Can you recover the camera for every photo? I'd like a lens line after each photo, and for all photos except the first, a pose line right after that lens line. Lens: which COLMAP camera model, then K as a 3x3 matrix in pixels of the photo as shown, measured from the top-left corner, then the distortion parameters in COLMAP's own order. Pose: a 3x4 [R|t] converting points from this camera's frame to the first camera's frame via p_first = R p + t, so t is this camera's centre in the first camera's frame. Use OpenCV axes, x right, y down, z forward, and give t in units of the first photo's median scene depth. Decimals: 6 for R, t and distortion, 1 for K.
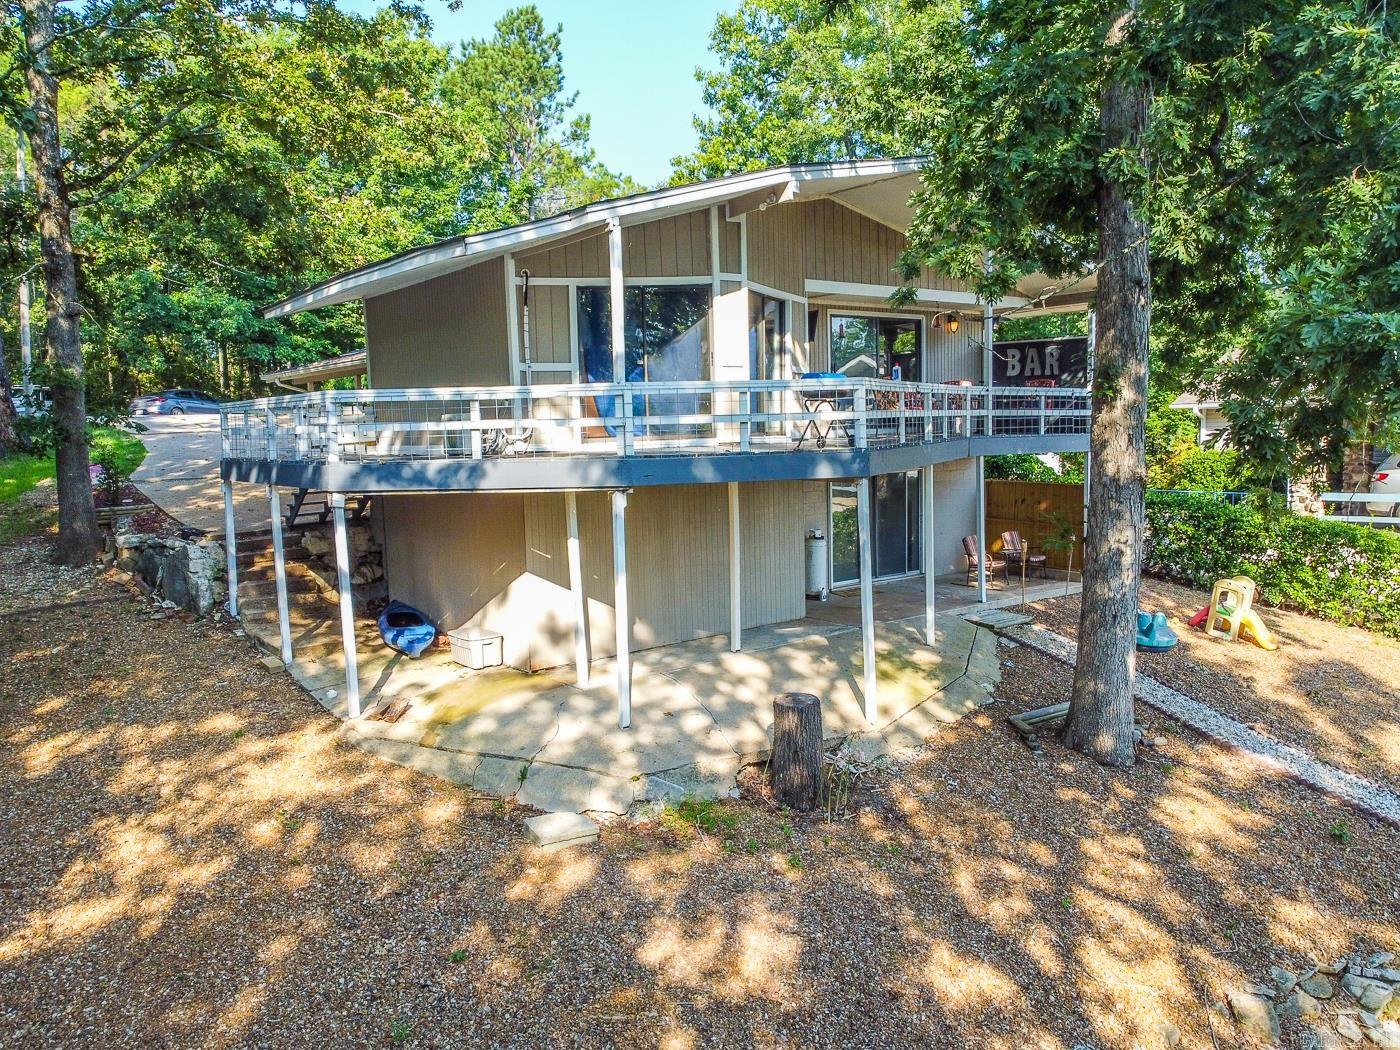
lens RADIAL K [[1043.1, 0, 700.0], [0, 1043.1, 525.0], [0, 0, 1]] dist [0.011756, -0.003562]
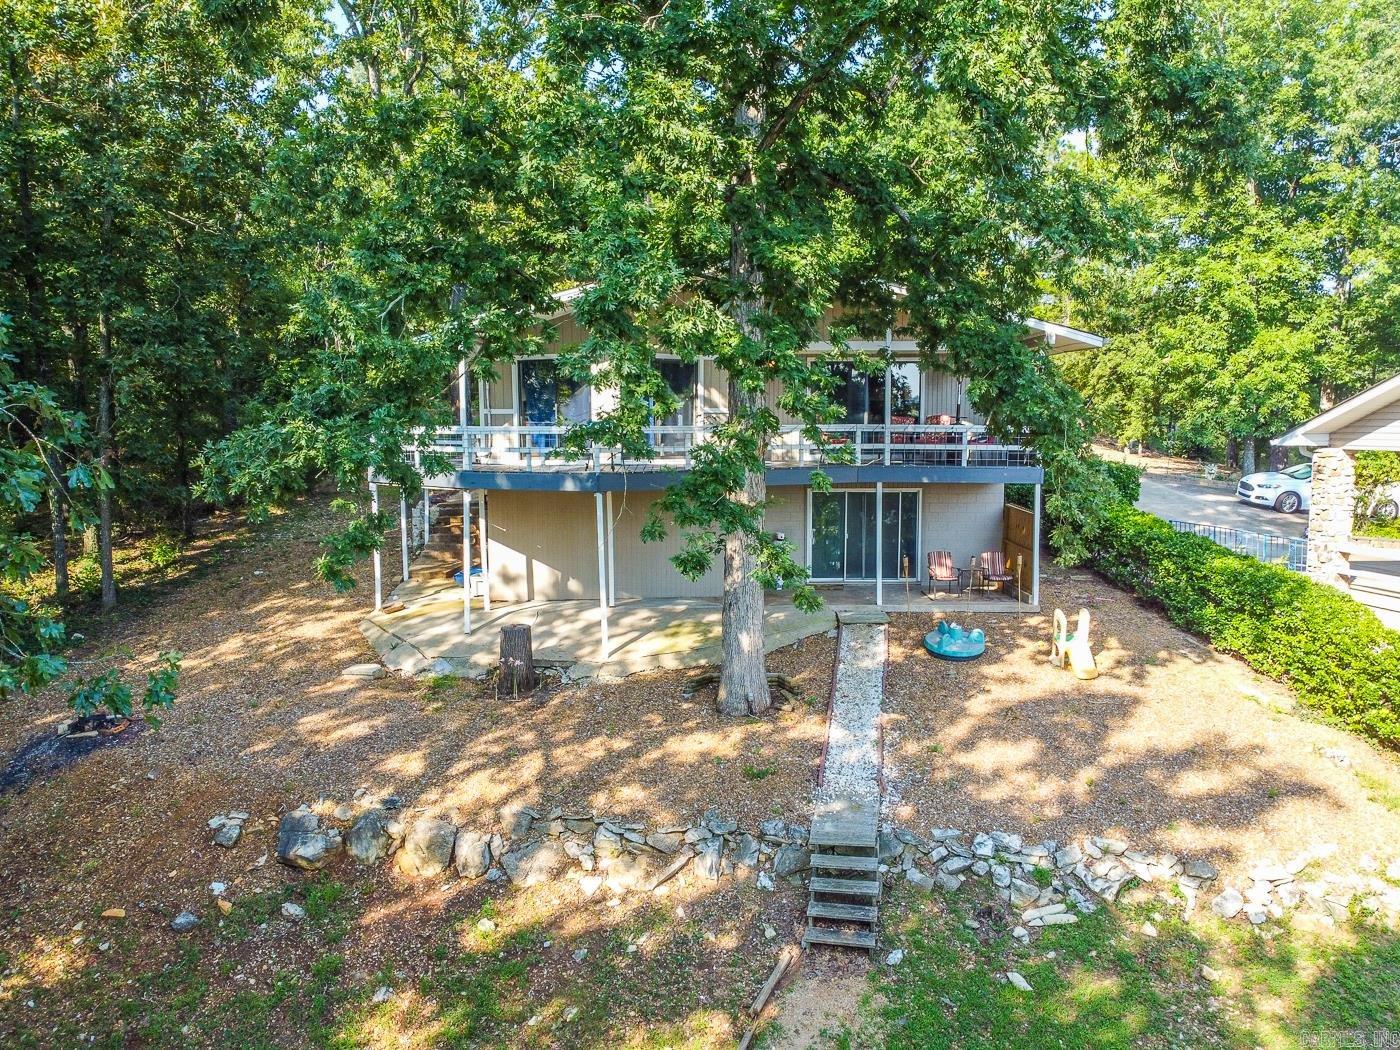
lens RADIAL K [[1043.1, 0, 700.0], [0, 1043.1, 525.0], [0, 0, 1]] dist [0.011756, -0.003562]
pose [[0.816810, 0.084933, -0.570621, 1.357984], [-0.075191, 0.996340, 0.040667, -0.085635], [0.571986, 0.009688, 0.820206, -0.189089]]
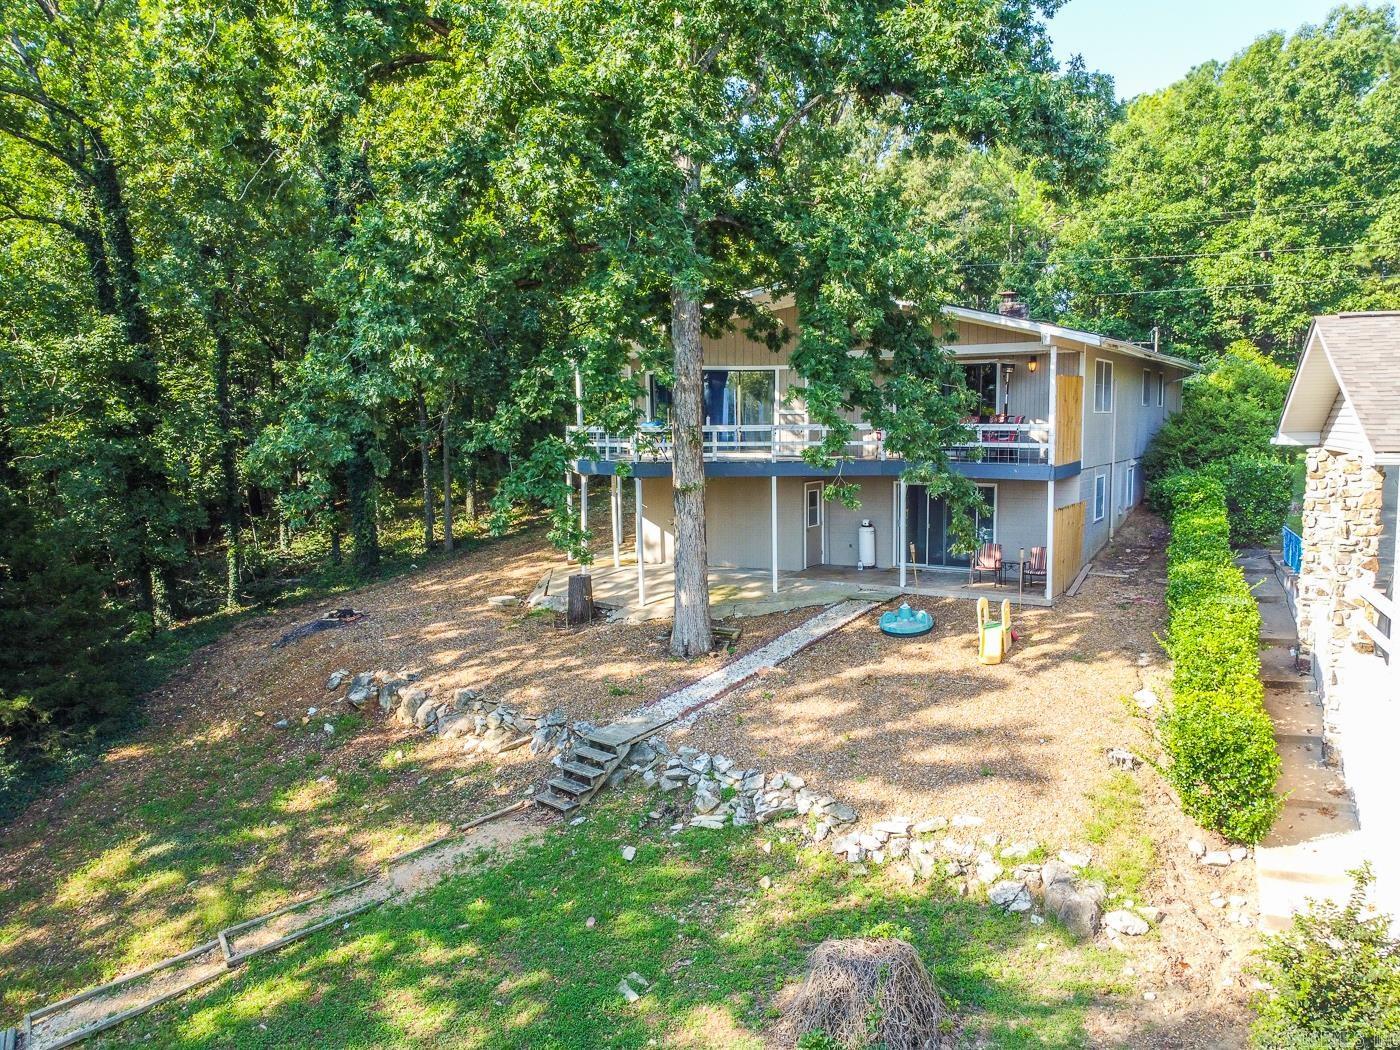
lens RADIAL K [[995.3, 0, 700.0], [0, 995.3, 525.0], [0, 0, 1]] dist [0.039818, -0.000856]
pose [[0.390512, 0.119812, -0.912768, 2.290420], [-0.086431, 0.991887, 0.093219, -0.170415], [0.916532, 0.042488, 0.397699, 0.442685]]
